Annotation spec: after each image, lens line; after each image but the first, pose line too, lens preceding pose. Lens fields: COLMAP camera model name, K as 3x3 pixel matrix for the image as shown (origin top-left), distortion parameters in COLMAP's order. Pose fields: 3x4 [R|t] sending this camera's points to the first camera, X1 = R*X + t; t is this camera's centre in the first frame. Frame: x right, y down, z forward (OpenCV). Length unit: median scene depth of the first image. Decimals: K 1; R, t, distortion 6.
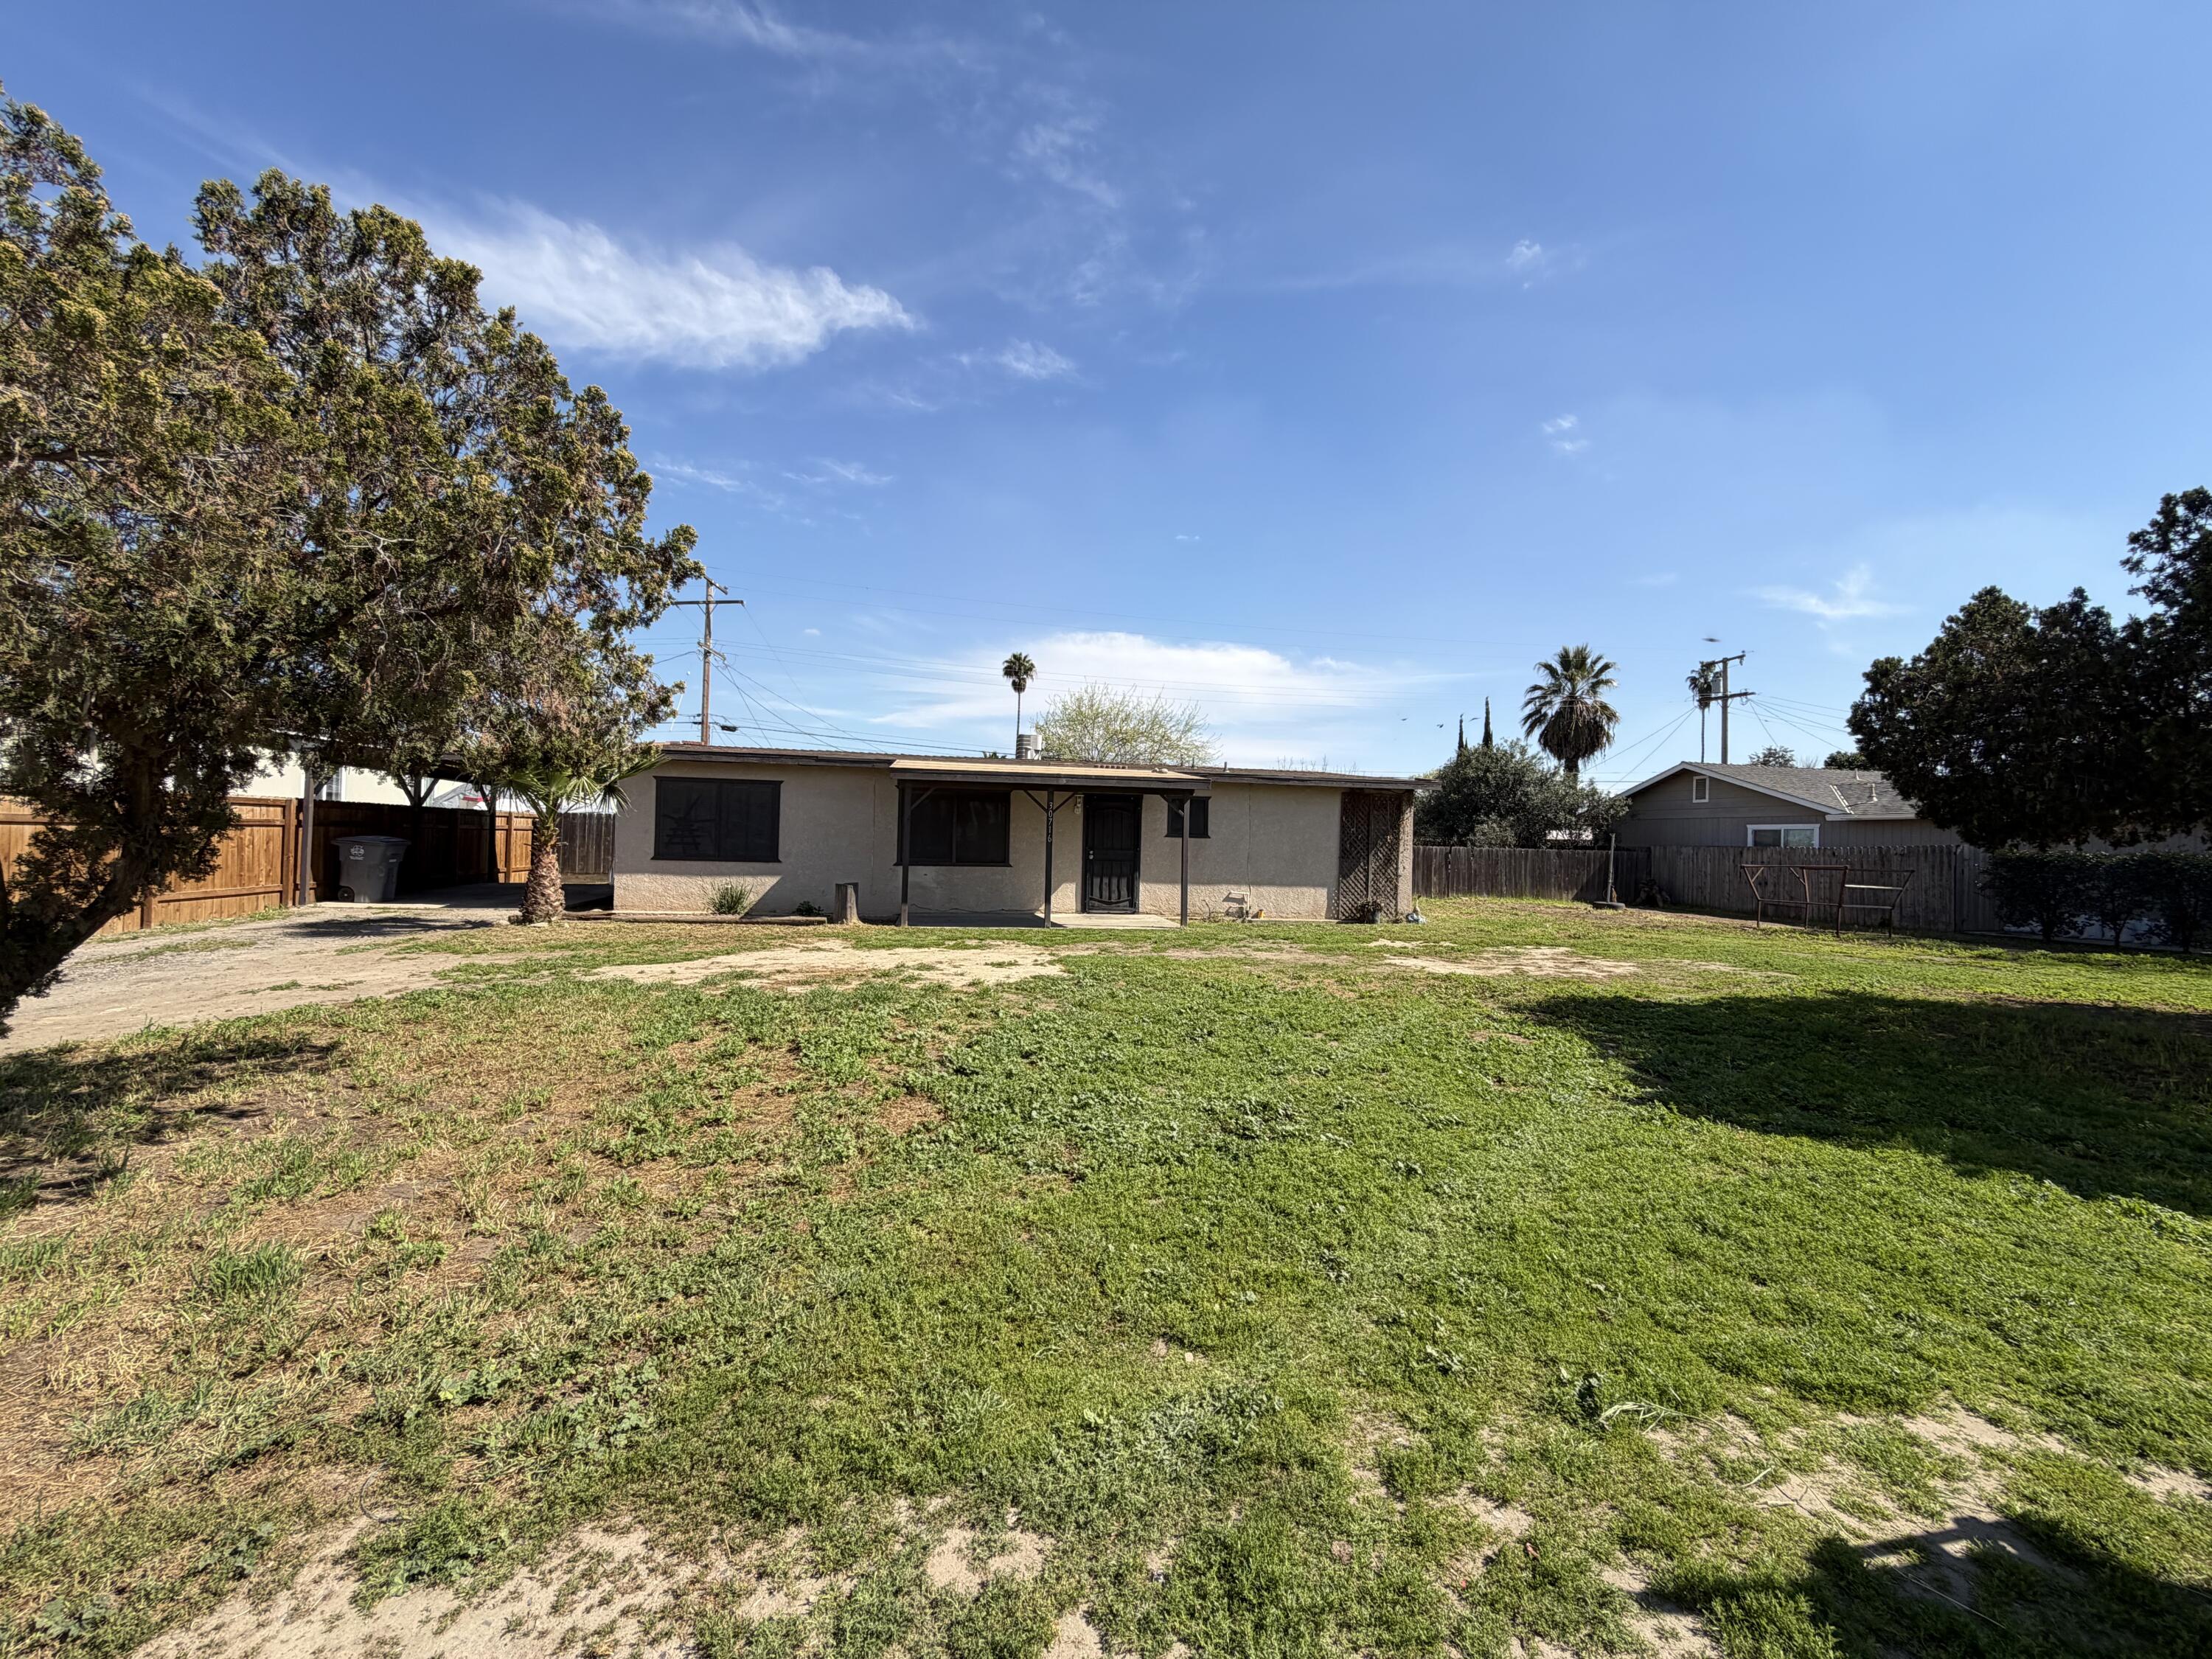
lens RADIAL K [[881.8, 0, 1105.5], [0, 881.8, 835.6], [0, 0, 1]] dist [0.000717, -0.000428]
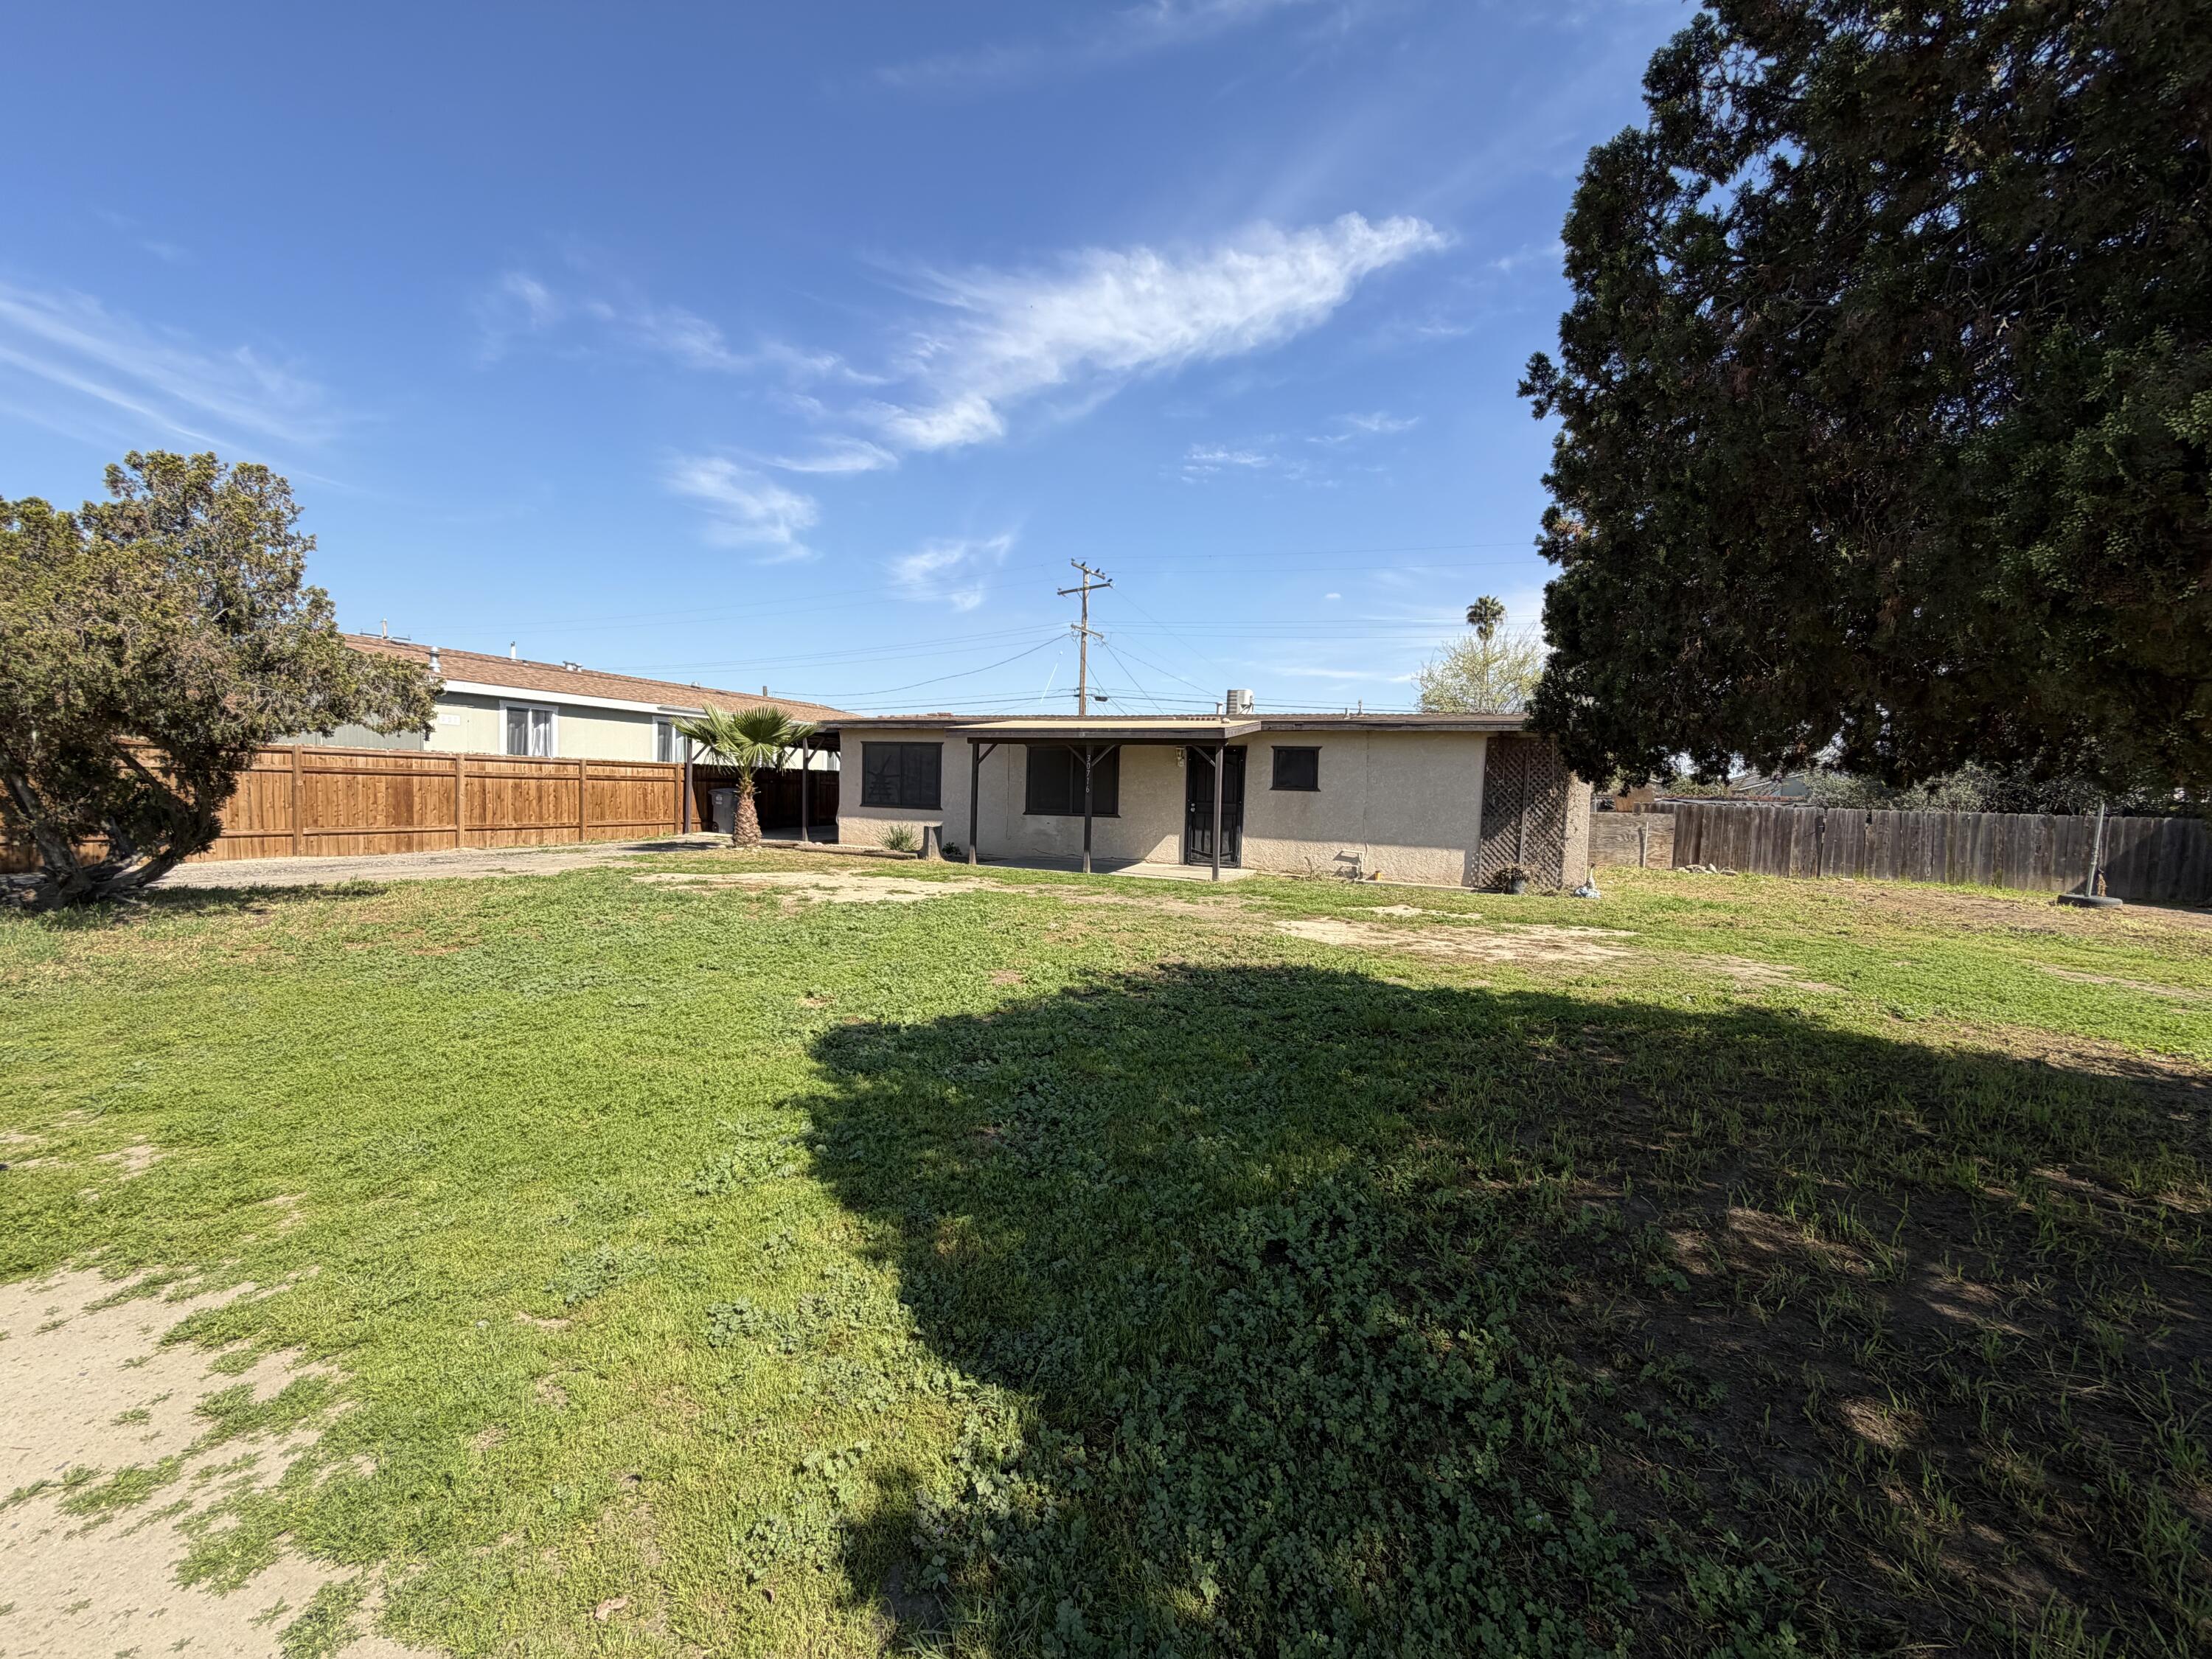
lens RADIAL K [[883.6, 0, 1106.0], [0, 883.6, 829.5], [0, 0, 1]] dist [-0.000182, 0.000041]
pose [[0.840636, 0.024414, -0.541051, 0.426713], [-0.005428, 0.999313, 0.036659, 0.010228], [0.541574, -0.027880, 0.840191, 0.094548]]
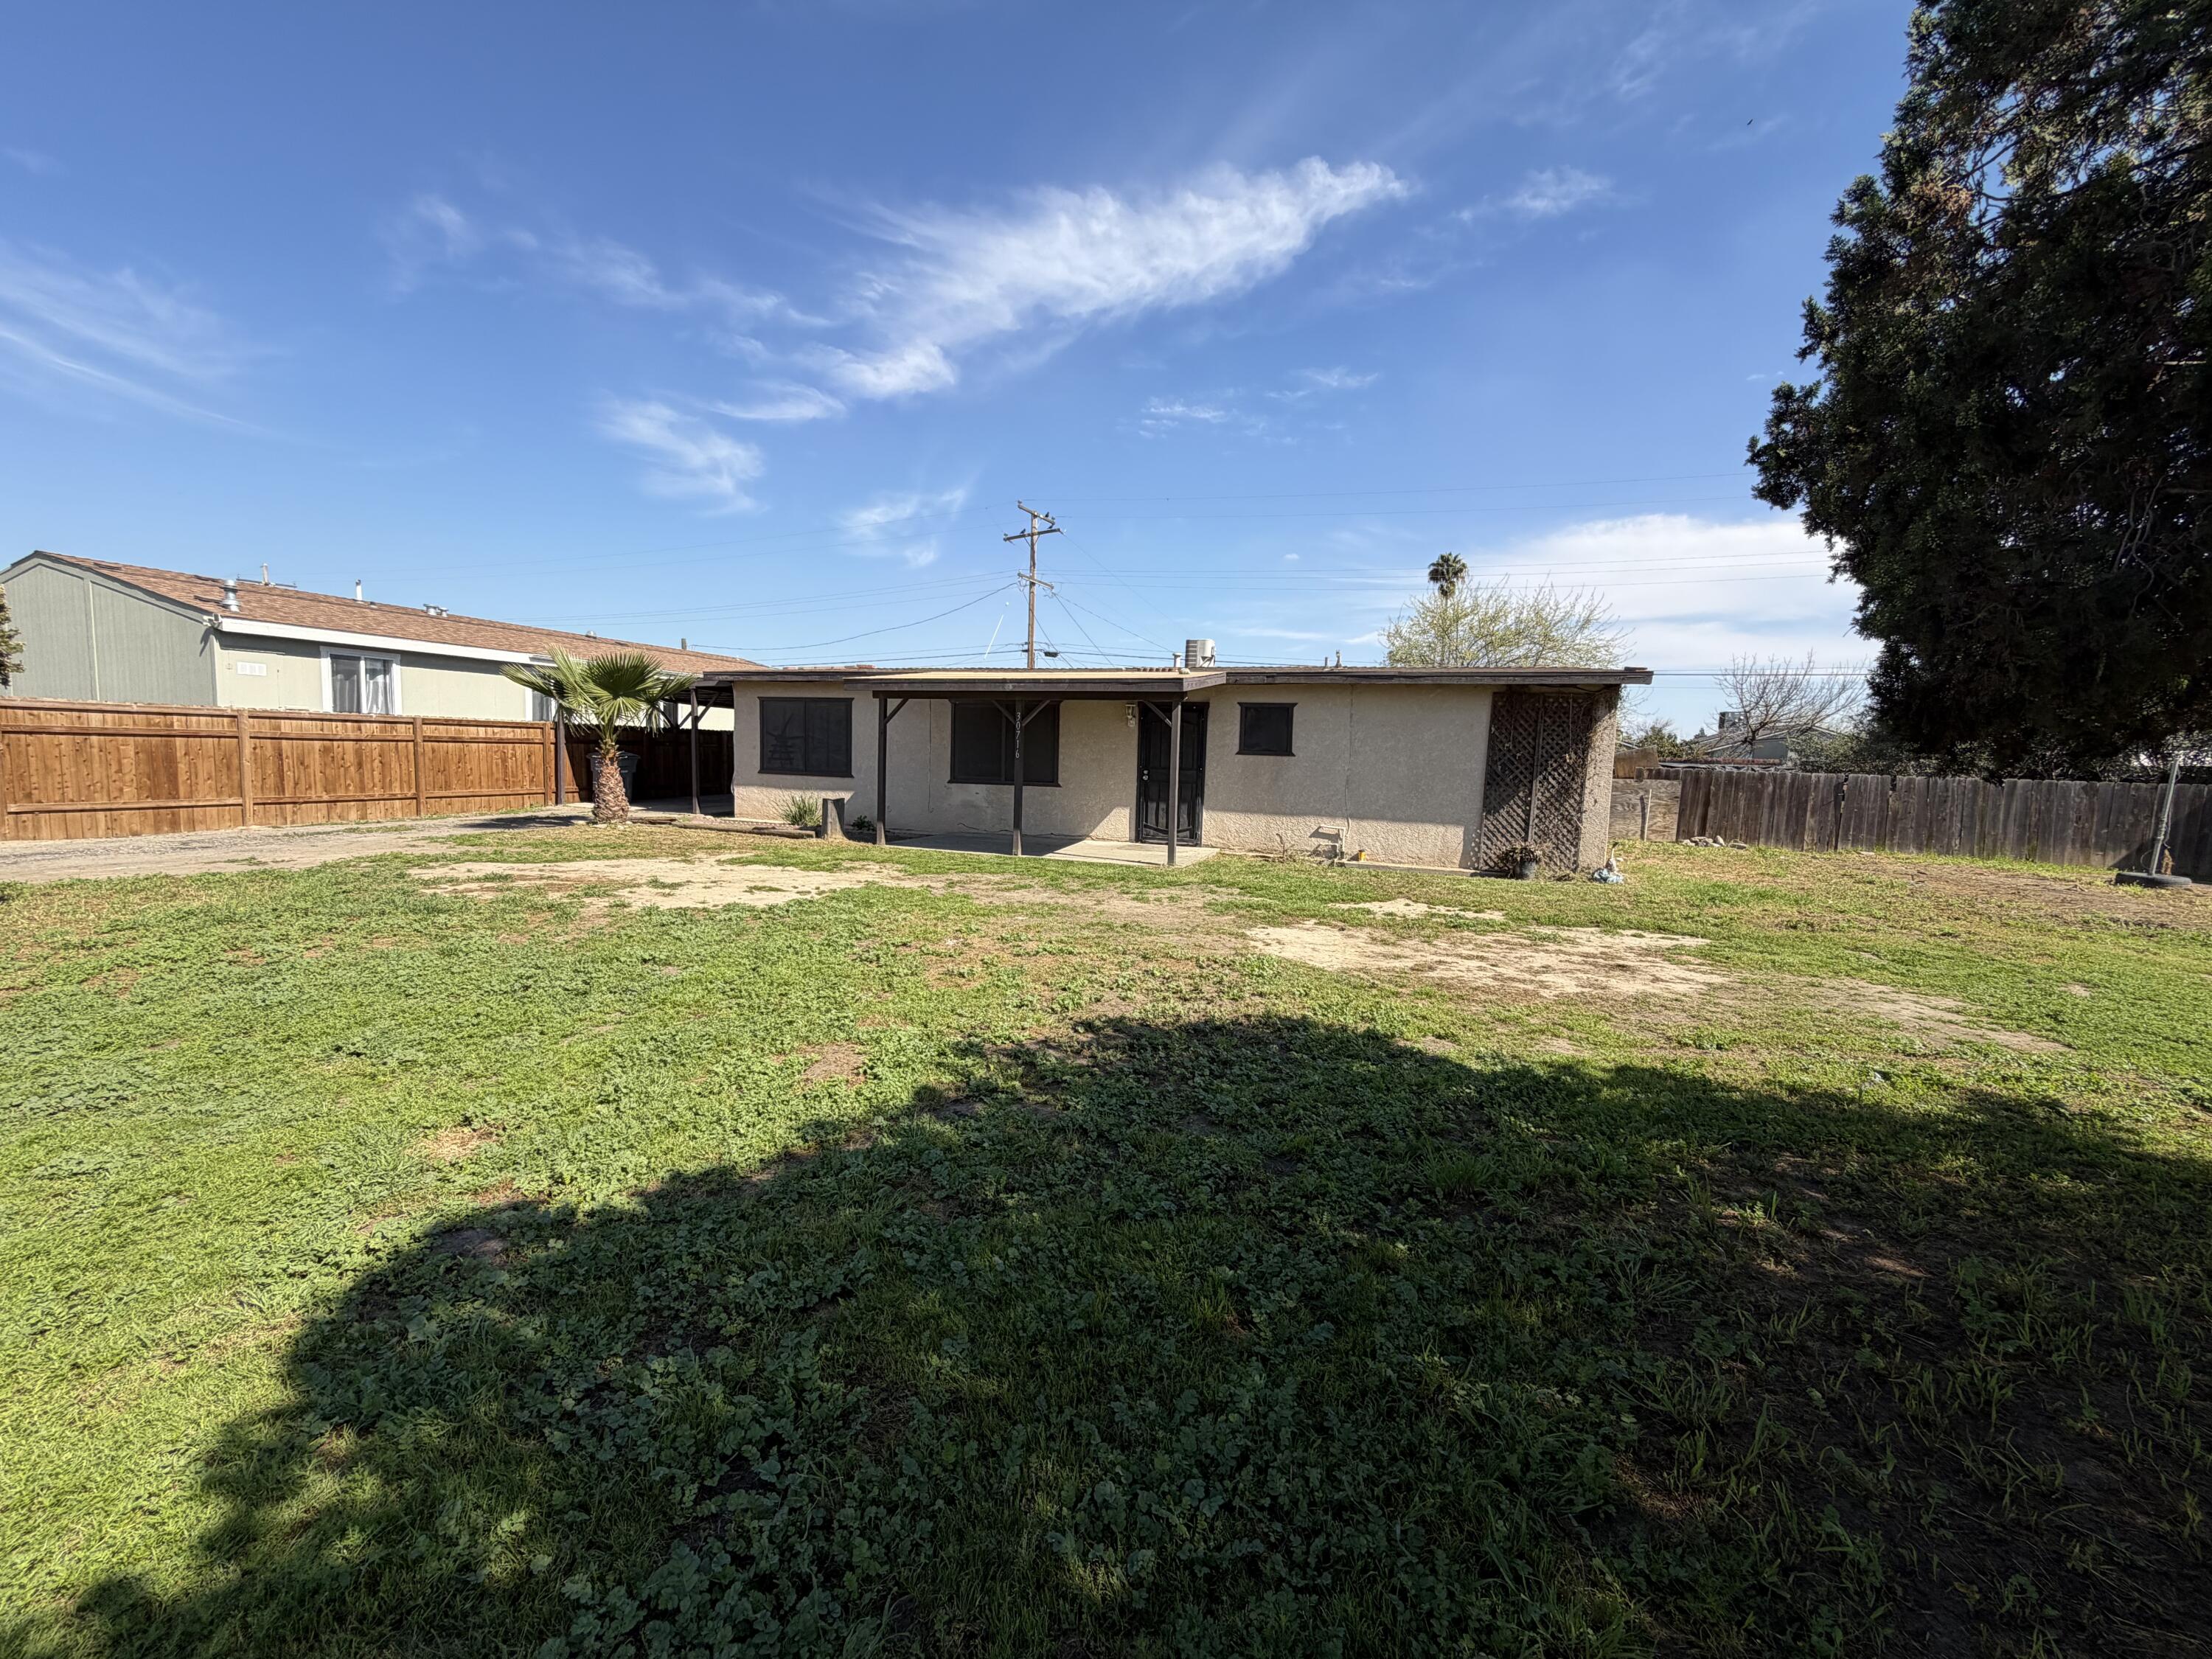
lens RADIAL K [[881.8, 0, 1105.5], [0, 881.8, 835.6], [0, 0, 1]] dist [0.000717, -0.000428]
pose [[0.865174, 0.047747, -0.499194, 0.363072], [-0.004849, 0.996207, 0.086882, 0.006019], [0.501449, -0.072747, 0.862123, 0.229045]]
